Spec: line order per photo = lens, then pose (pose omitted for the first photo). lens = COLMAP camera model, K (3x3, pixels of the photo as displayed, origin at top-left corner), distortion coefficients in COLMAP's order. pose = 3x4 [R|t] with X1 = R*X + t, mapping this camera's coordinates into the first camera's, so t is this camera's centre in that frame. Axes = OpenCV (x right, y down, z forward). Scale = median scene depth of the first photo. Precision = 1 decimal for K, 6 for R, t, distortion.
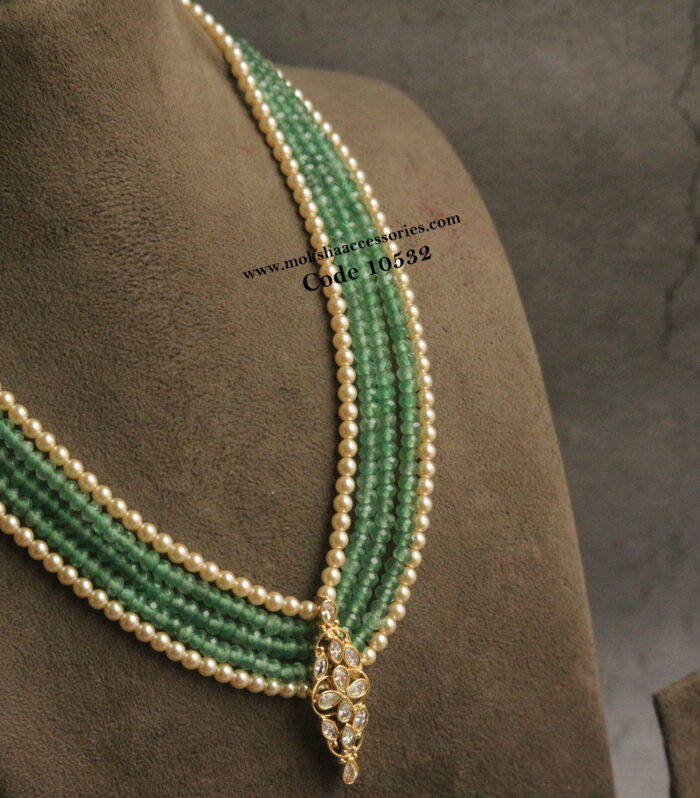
lens RADIAL K [[3152.3, 0, 357.3], [0, 3152.3, 403.7], [0, 0, 1]] dist [0.027152, 0.000000]
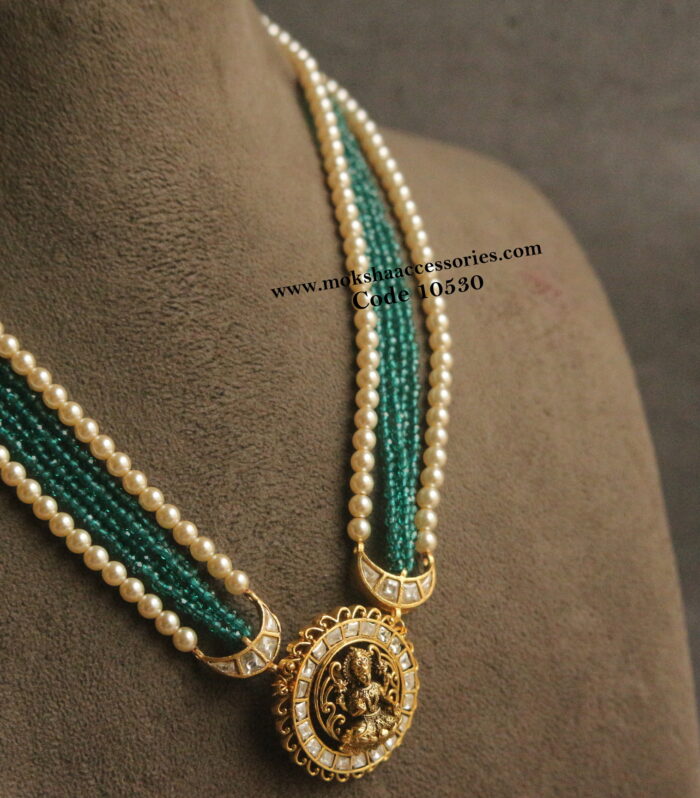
lens RADIAL K [[3152.3, 0, 343.6], [0, 3152.3, 398.2], [0, 0, 1]] dist [0.027152, 0.000000]
pose [[0.997448, 0.063074, -0.033457, 0.002349], [-0.067316, 0.986954, -0.146256, 0.102424], [0.023796, 0.148135, 0.988681, 0.190075]]
